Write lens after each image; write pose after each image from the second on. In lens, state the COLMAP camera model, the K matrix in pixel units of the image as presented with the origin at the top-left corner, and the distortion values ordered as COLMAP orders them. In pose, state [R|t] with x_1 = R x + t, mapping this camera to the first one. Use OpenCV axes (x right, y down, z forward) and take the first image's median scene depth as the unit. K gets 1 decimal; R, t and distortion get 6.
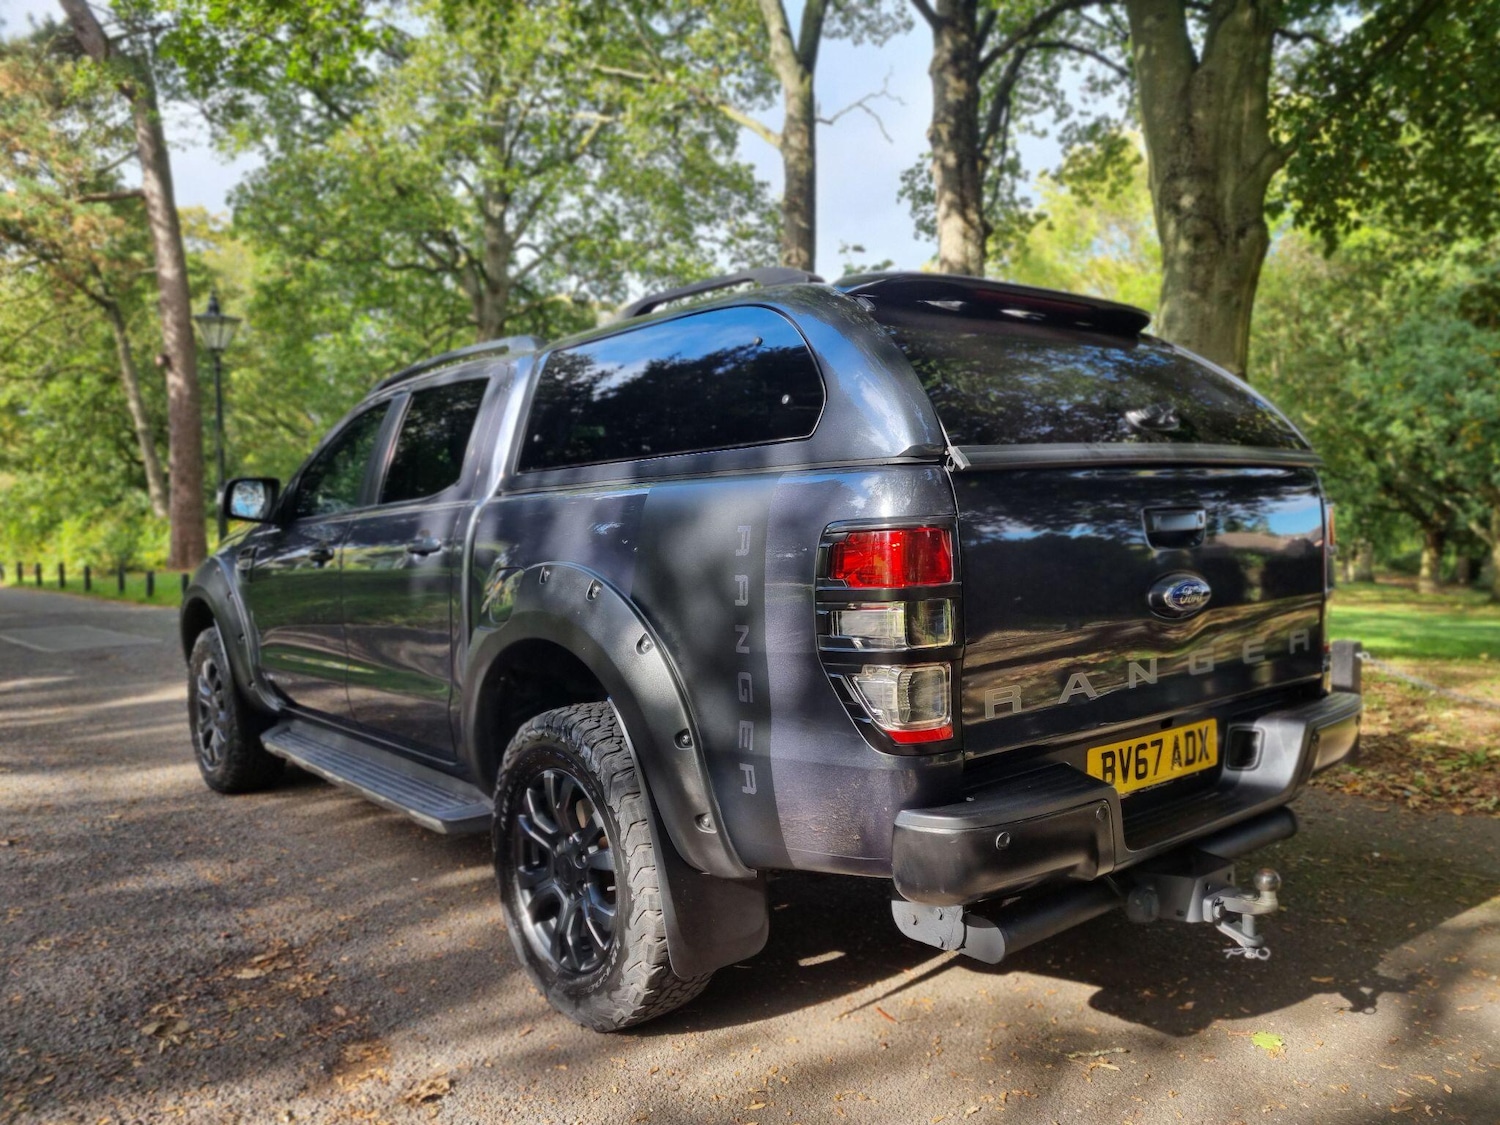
lens RADIAL K [[1138.0, 0, 761.7], [0, 1138.0, 548.9], [0, 0, 1]] dist [0.066013, -0.051249]
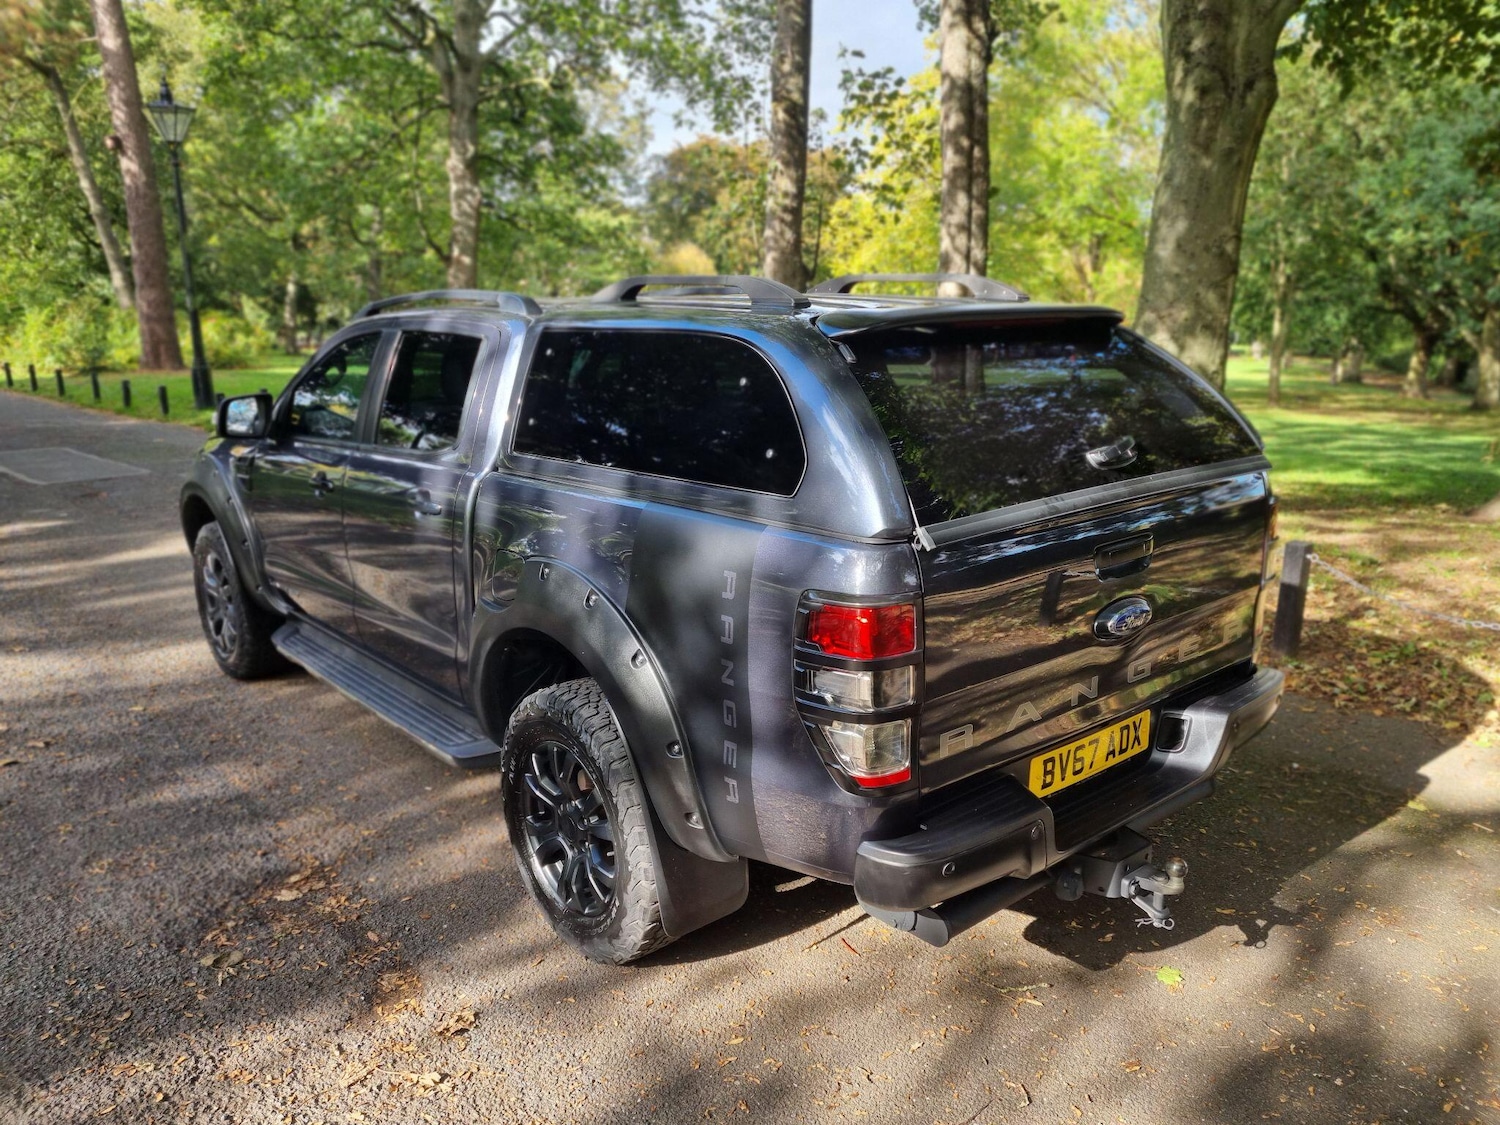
lens RADIAL K [[1136.9, 0, 778.0], [0, 1136.9, 564.7], [0, 0, 1]] dist [0.077721, -0.066090]
pose [[0.999580, 0.011555, 0.026583, 0.001129], [-0.016566, 0.980297, 0.196831, -0.184174], [-0.023785, -0.197189, 0.980077, -0.053268]]
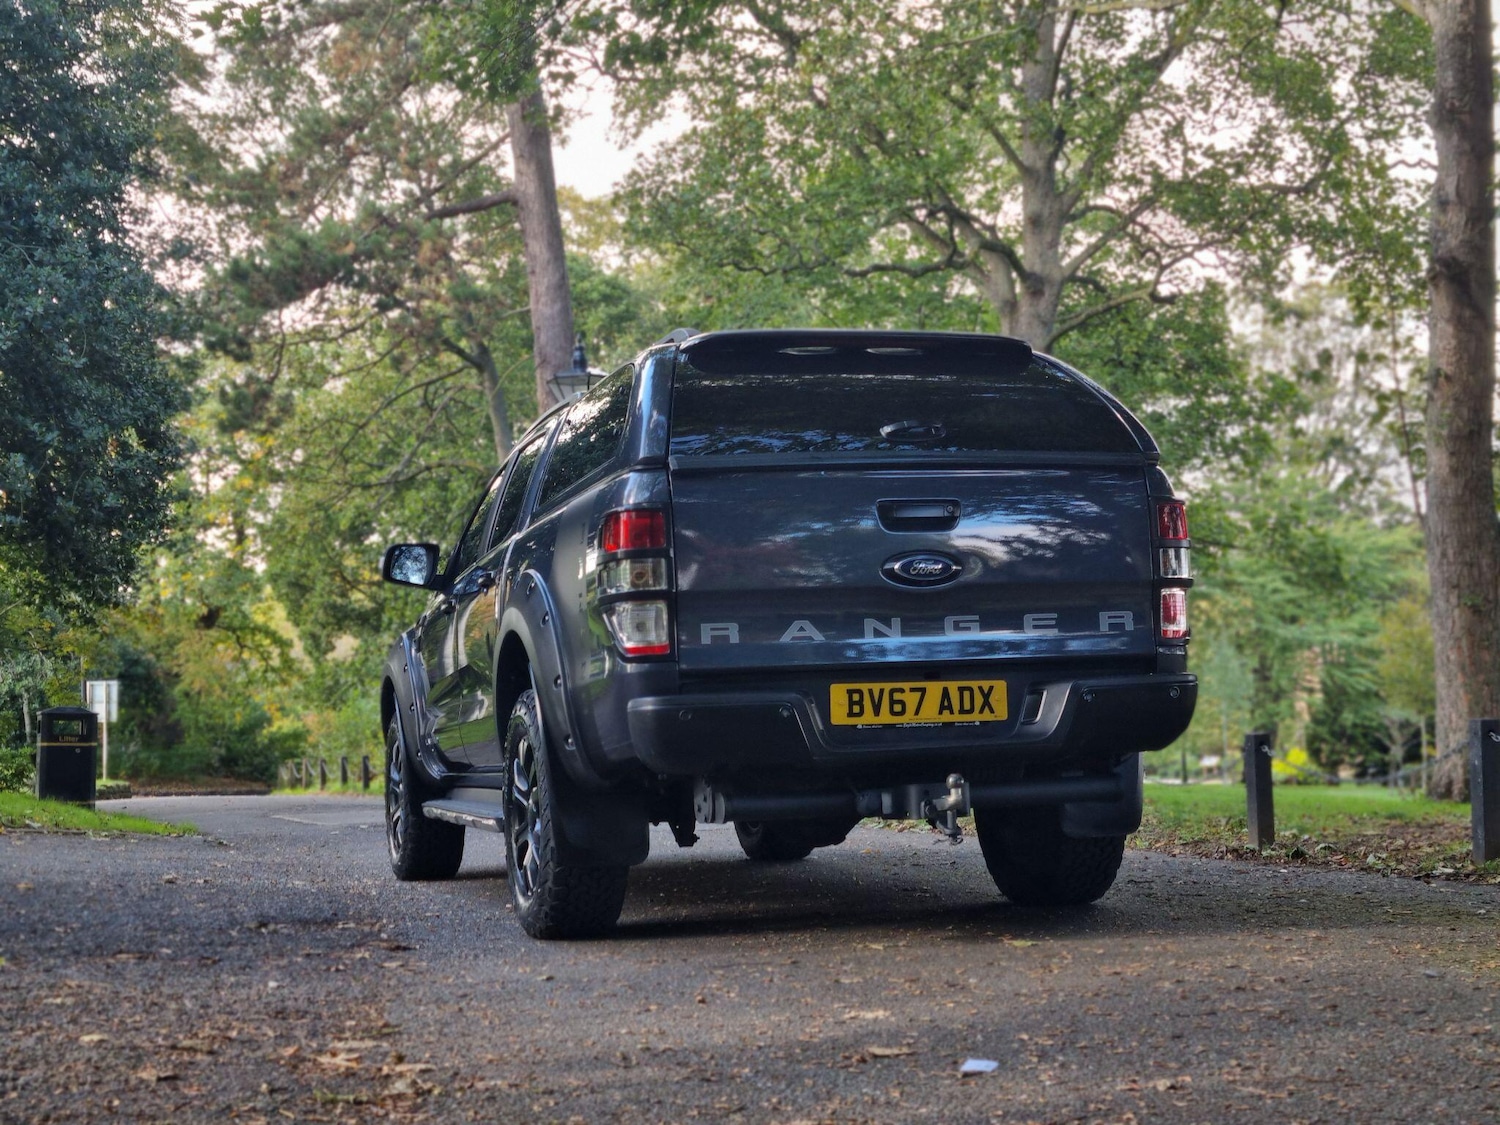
lens RADIAL K [[2290.7, 0, 775.7], [0, 2290.7, 580.7], [0, 0, 1]] dist [0.097218, -0.173065]
pose [[0.919399, -0.033240, -0.391920, 0.994160], [-0.000709, 0.996281, -0.086162, 0.223576], [0.393327, 0.079495, 0.915956, -1.132436]]
